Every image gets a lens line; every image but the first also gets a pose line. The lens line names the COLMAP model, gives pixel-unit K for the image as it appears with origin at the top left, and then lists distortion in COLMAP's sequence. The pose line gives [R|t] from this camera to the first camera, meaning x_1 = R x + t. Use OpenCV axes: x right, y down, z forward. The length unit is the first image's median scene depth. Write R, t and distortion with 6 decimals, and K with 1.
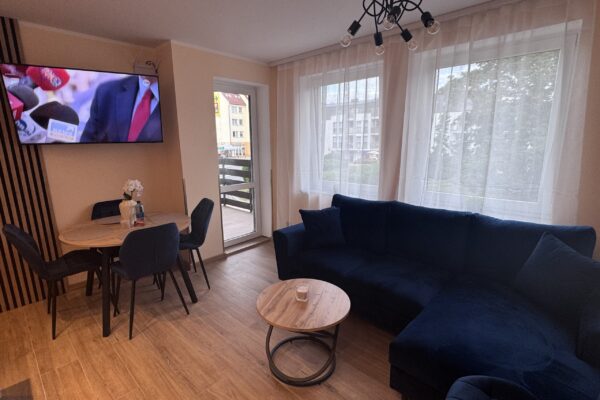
lens RADIAL K [[296.9, 0, 299.1], [0, 296.9, 200.6], [0, 0, 1]] dist [0.000024, -0.000917]
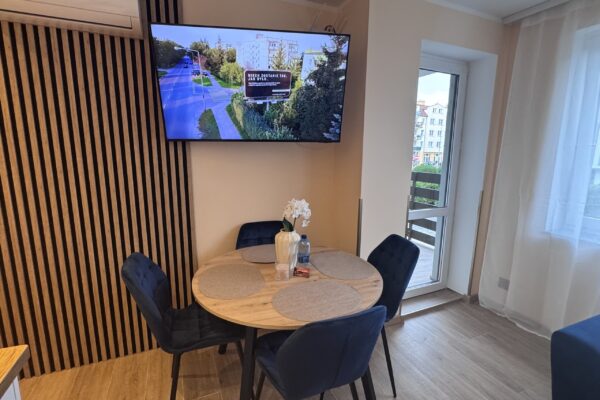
lens RADIAL K [[296.9, 0, 299.1], [0, 296.9, 200.6], [0, 0, 1]] dist [0.000024, -0.000917]
pose [[0.916550, 0.089268, -0.389830, -0.312276], [-0.100719, 0.994874, -0.008988, -0.061196], [0.387030, 0.047501, 0.920843, 0.422960]]
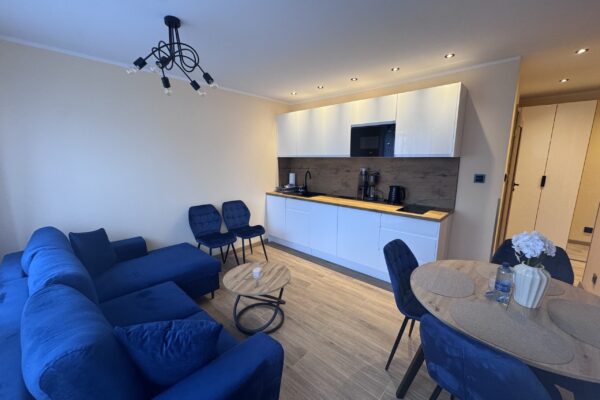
lens RADIAL K [[241.3, 0, 300.0], [0, 241.3, 200.0], [0, 0, 1]] dist [-0.001254, -0.000305]
pose [[-0.999735, 0.016027, -0.016529, -0.119514], [0.008602, 0.925949, 0.377551, -0.296396], [0.021356, 0.377309, -0.925841, 1.348560]]
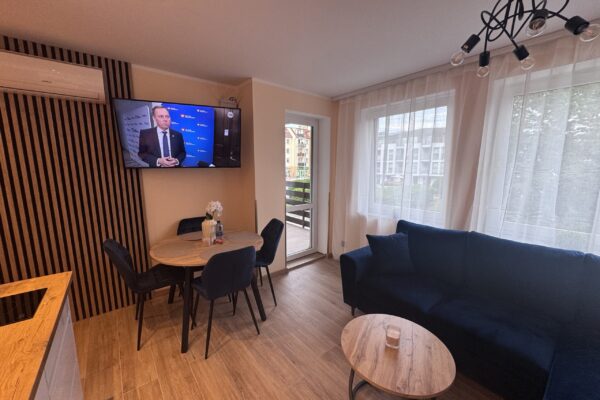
lens RADIAL K [[241.3, 0, 300.0], [0, 241.3, 200.0], [0, 0, 1]] dist [-0.001254, -0.000305]
pose [[0.990715, 0.030120, -0.132578, -0.127806], [-0.037646, 0.997797, -0.054632, -0.036824], [0.130640, 0.059115, 0.989666, 0.156382]]
